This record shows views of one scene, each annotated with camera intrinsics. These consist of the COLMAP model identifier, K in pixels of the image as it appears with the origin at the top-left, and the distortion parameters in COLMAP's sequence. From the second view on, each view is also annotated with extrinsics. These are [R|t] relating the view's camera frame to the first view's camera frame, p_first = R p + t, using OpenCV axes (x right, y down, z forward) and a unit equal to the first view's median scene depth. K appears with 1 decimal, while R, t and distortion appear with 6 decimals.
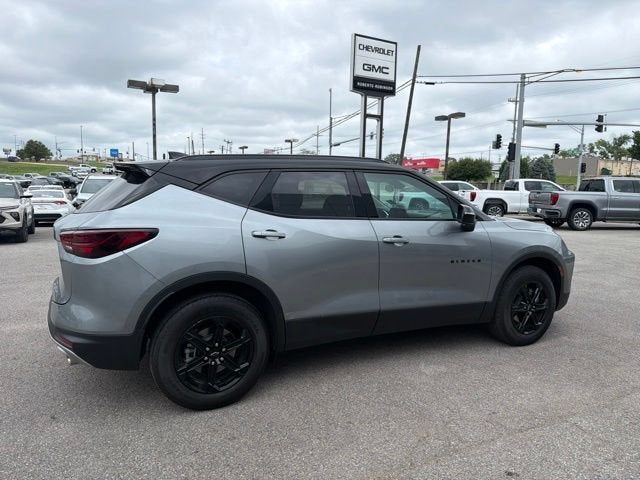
lens RADIAL K [[449.3, 0, 324.4], [0, 449.3, 239.0], [0, 0, 1]] dist [0.030483, -0.045039]
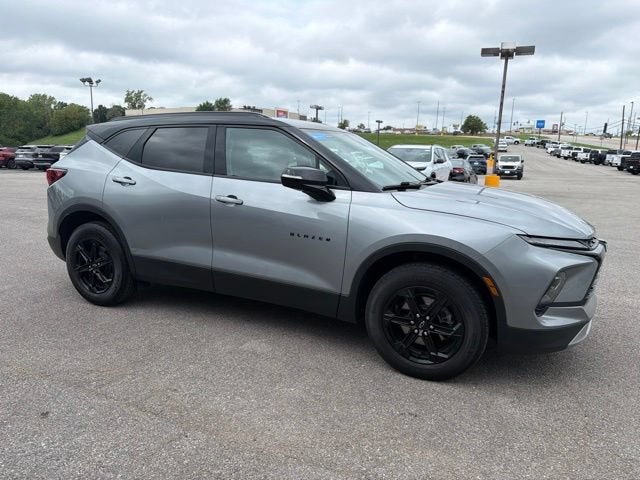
lens RADIAL K [[450.5, 0, 325.1], [0, 450.5, 241.9], [0, 0, 1]] dist [0.034580, -0.046548]
pose [[0.634619, 0.157717, -0.756560, 0.883538], [-0.107839, 0.987449, 0.115392, -0.035974], [0.765264, 0.008357, 0.643662, 0.466130]]
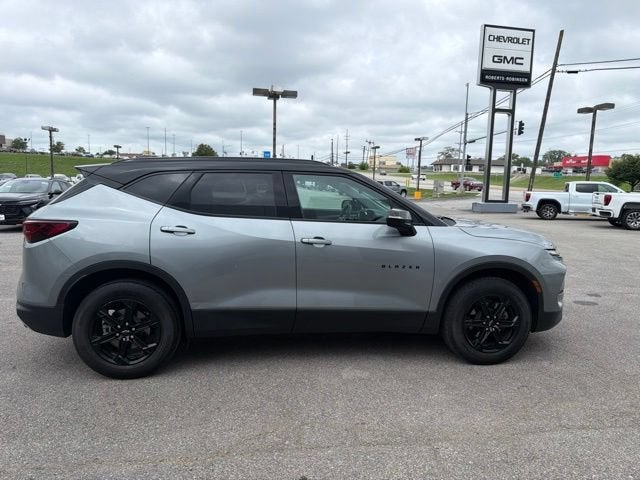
lens RADIAL K [[449.3, 0, 324.4], [0, 449.3, 239.0], [0, 0, 1]] dist [0.030483, -0.045039]
pose [[0.951834, 0.045363, -0.303241, 0.416137], [-0.044900, 0.998955, 0.008504, -0.010336], [0.303310, 0.005521, 0.952876, 0.037243]]
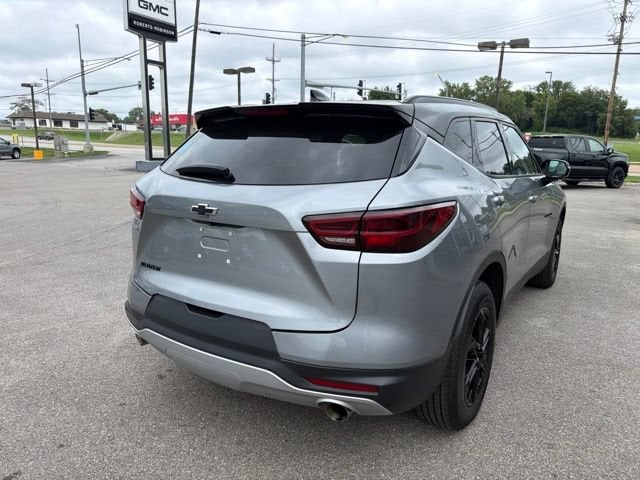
lens RADIAL K [[450.5, 0, 325.1], [0, 450.5, 241.9], [0, 0, 1]] dist [0.034580, -0.046548]
pose [[0.865079, -0.105923, 0.490326, -0.604230], [0.058332, 0.992063, 0.111396, -0.033490], [-0.498233, -0.067765, 0.864391, 0.325624]]
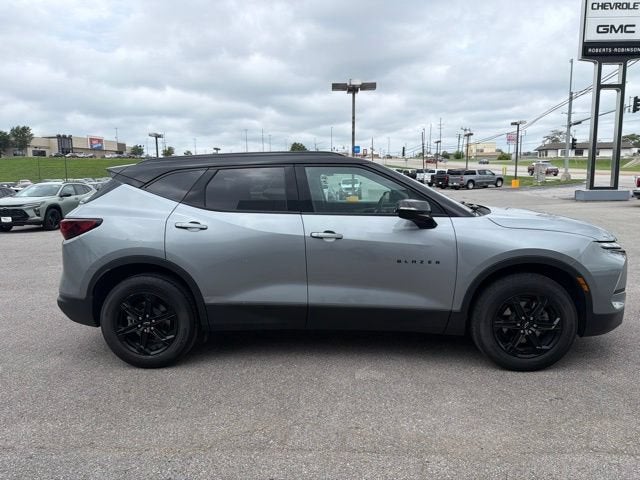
lens RADIAL K [[449.3, 0, 324.4], [0, 449.3, 239.0], [0, 0, 1]] dist [0.030483, -0.045039]
pose [[0.870270, 0.040136, -0.490937, 0.546581], [-0.029298, 0.999128, 0.029746, -0.015990], [0.491703, -0.011503, 0.870687, 0.128393]]
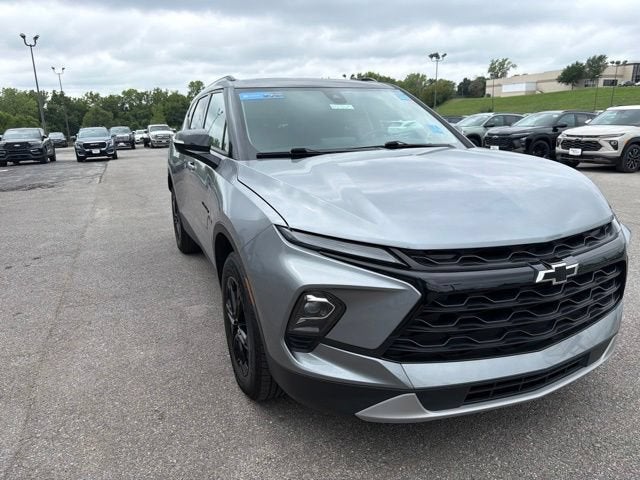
lens RADIAL K [[457.0, 0, 320.0], [0, 457.0, 240.0], [0, 0, 1]] dist [0.028701, -0.046349]
pose [[-0.052260, 0.243179, -0.968573, 0.997801], [-0.096794, 0.964098, 0.247278, -0.100167], [0.993932, 0.106674, -0.026846, 1.140383]]
